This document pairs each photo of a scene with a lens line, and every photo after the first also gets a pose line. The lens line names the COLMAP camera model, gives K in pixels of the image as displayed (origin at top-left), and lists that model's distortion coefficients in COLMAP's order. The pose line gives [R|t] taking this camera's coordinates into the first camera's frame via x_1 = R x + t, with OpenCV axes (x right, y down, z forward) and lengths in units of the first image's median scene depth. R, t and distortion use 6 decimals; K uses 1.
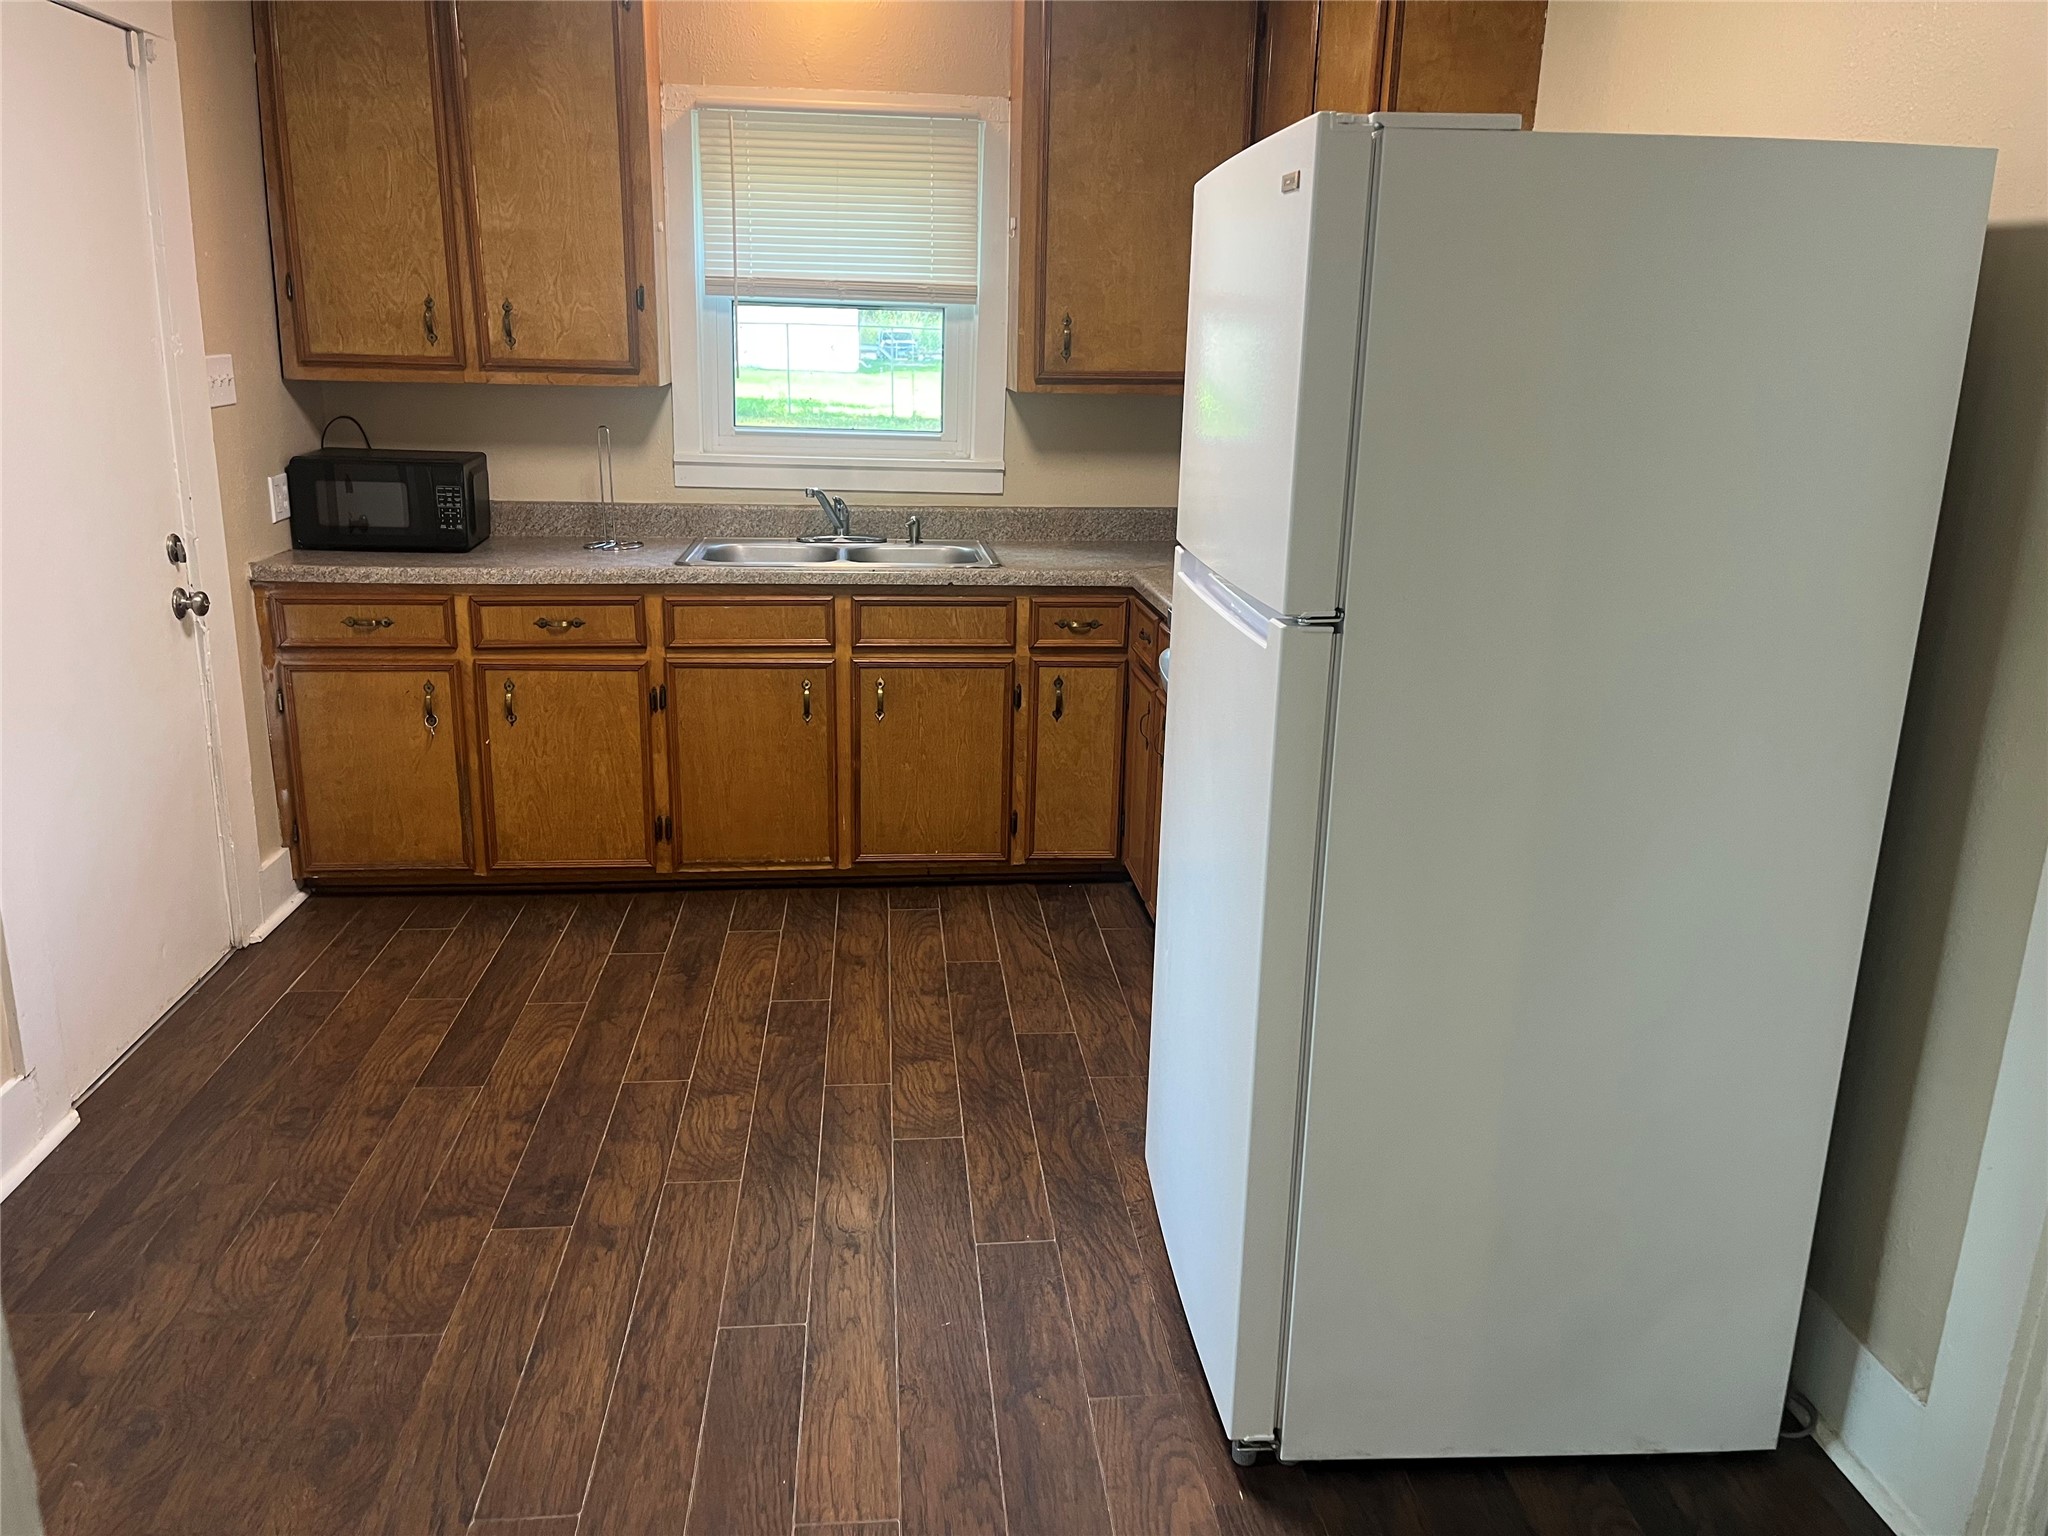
lens RADIAL K [[1560.1, 0, 1008.5], [0, 1560.1, 775.7], [0, 0, 1]] dist [0.064954, -0.086054]
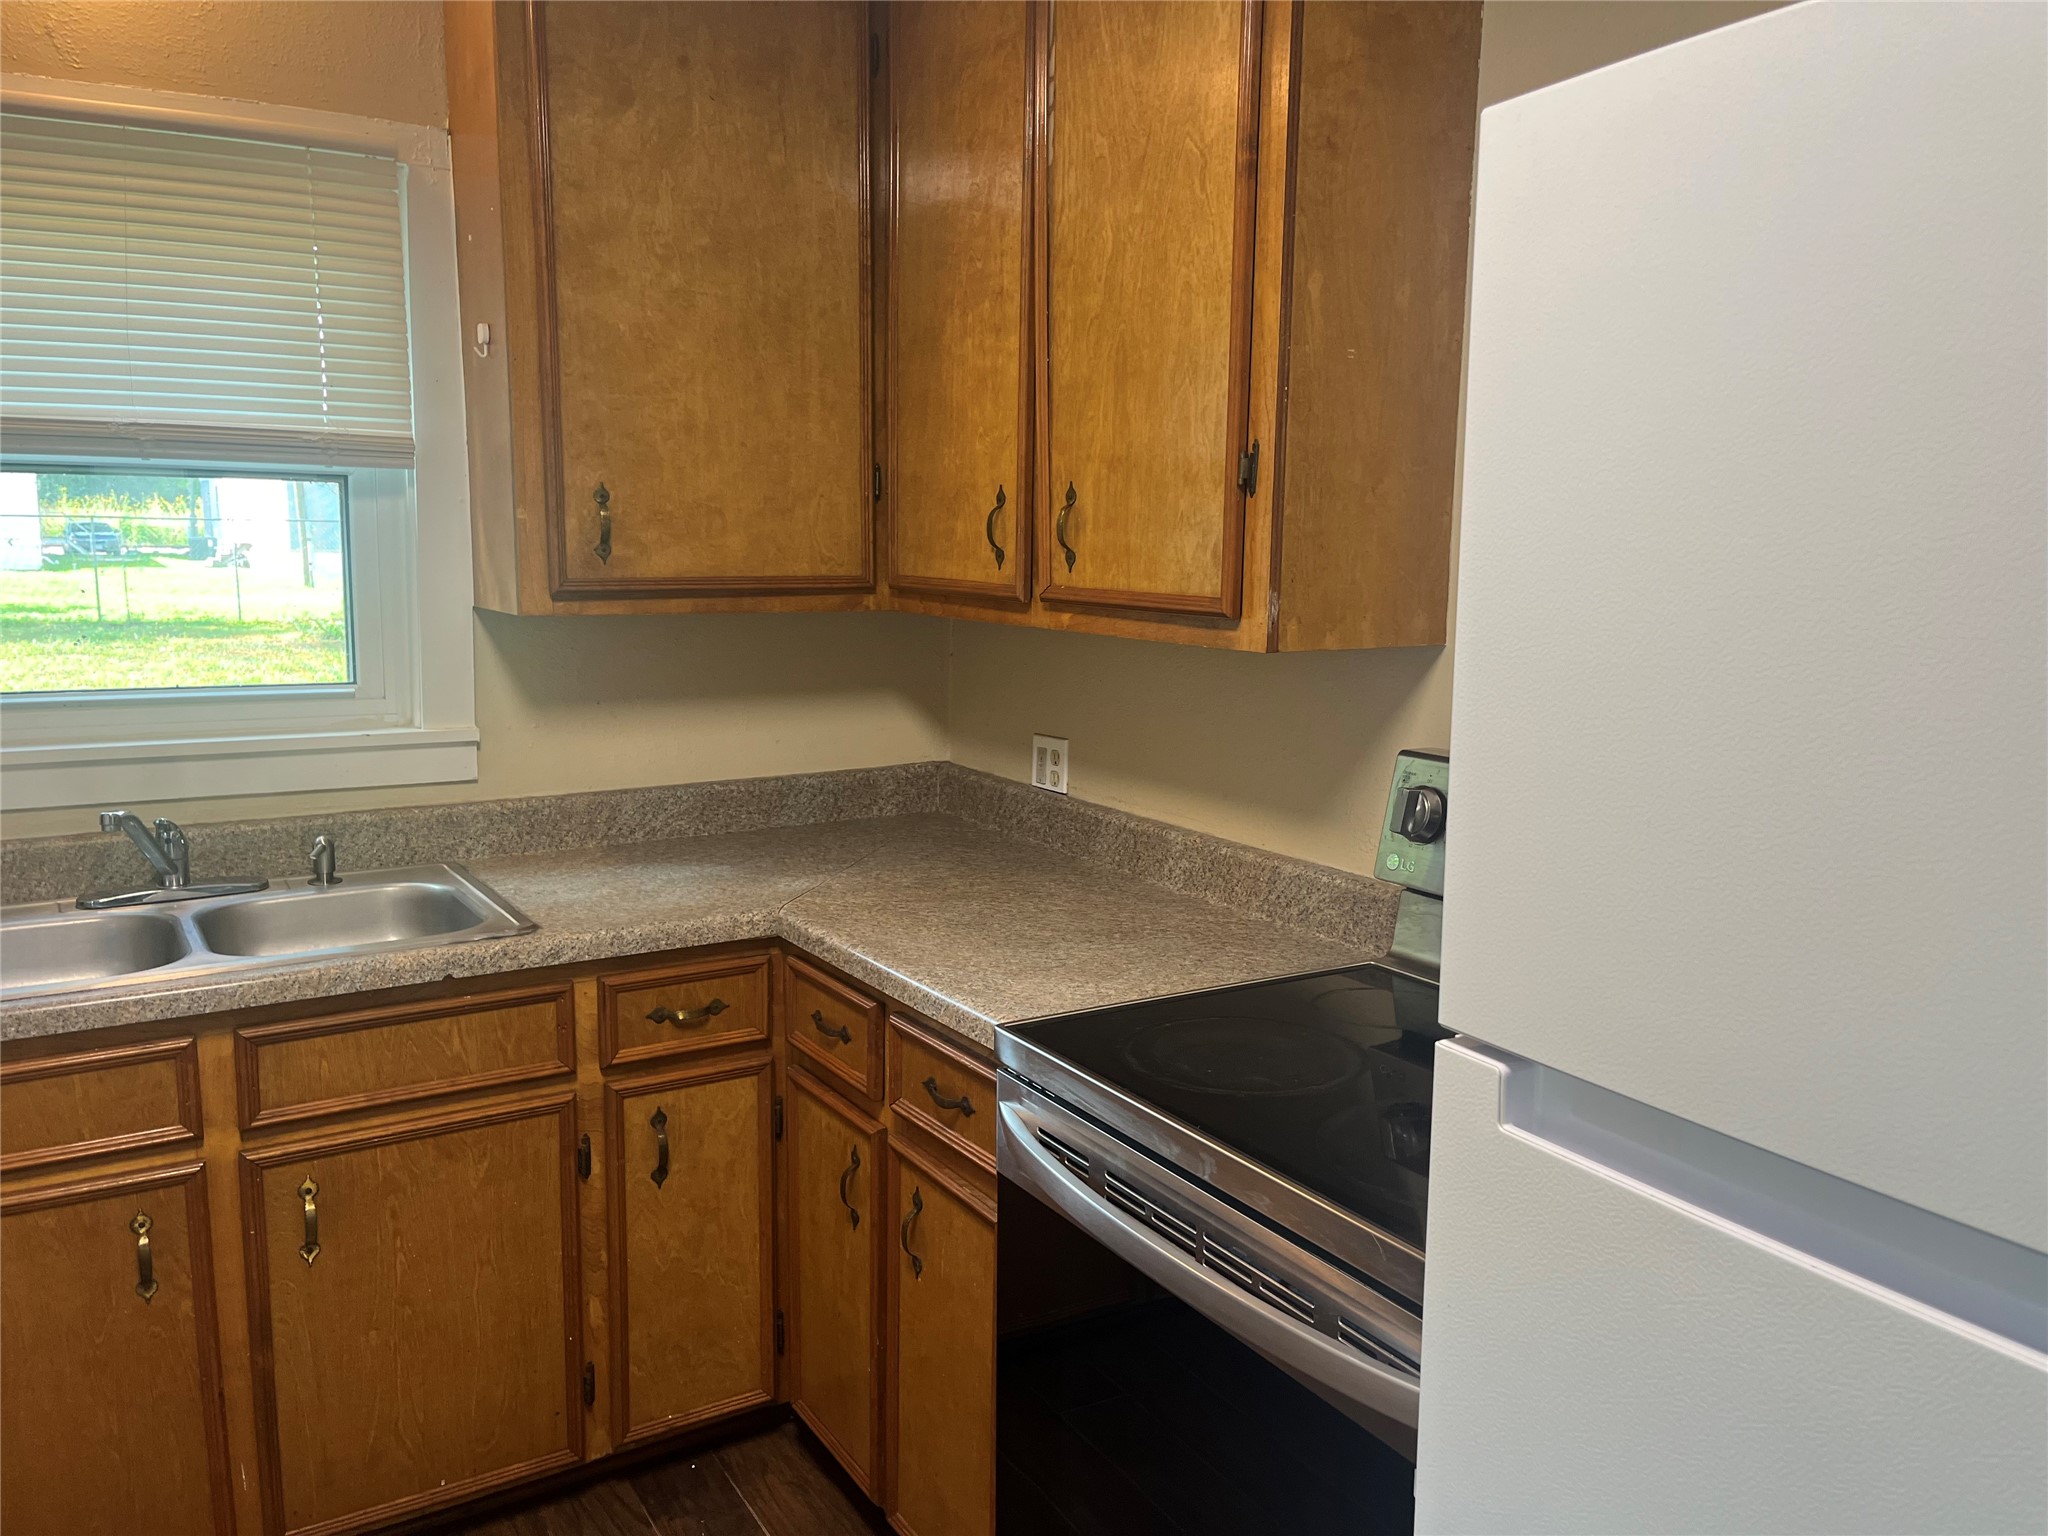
lens RADIAL K [[1560.1, 0, 1039.2], [0, 1560.1, 762.8], [0, 0, 1]] dist [0.064954, -0.086054]
pose [[0.891124, -0.077581, 0.447079, -0.086952], [0.131528, 0.987139, -0.090868, -0.115310], [-0.434280, 0.139778, 0.889867, 0.416410]]
